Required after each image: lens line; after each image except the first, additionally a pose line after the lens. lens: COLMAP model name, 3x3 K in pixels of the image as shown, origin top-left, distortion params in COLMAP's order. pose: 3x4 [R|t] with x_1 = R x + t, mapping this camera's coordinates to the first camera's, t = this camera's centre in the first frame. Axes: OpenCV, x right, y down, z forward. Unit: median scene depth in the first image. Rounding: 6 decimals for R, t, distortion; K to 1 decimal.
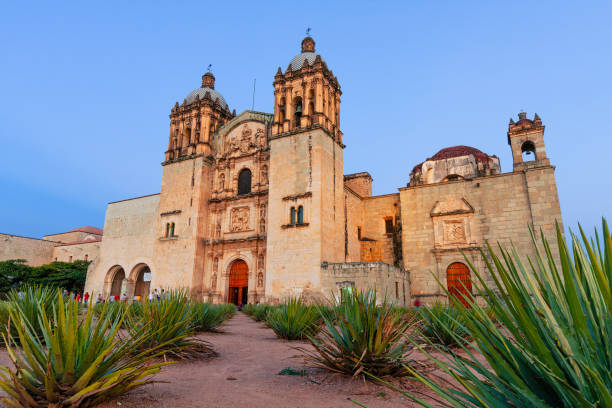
lens RADIAL K [[381.4, 0, 304.3], [0, 381.4, 203.8], [0, 0, 1]] dist [-0.010502, 0.004140]
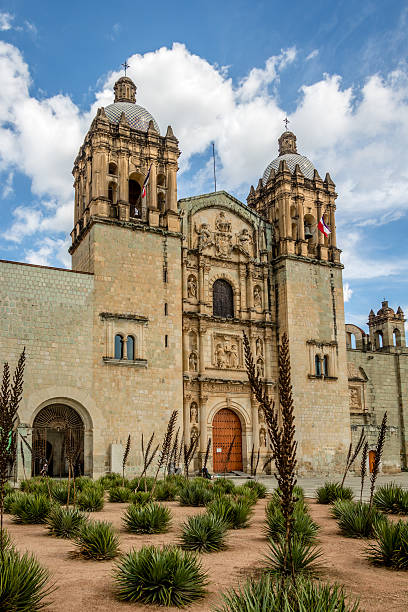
lens RADIAL K [[521.7, 0, 145.7], [0, 521.7, 381.7], [0, 0, 1]] dist [0.018087, -0.024897]
pose [[0.596025, 0.100563, 0.796644, -1.024799], [-0.203398, 0.978677, 0.028635, 0.097662], [-0.776778, -0.179103, 0.603770, 0.519989]]
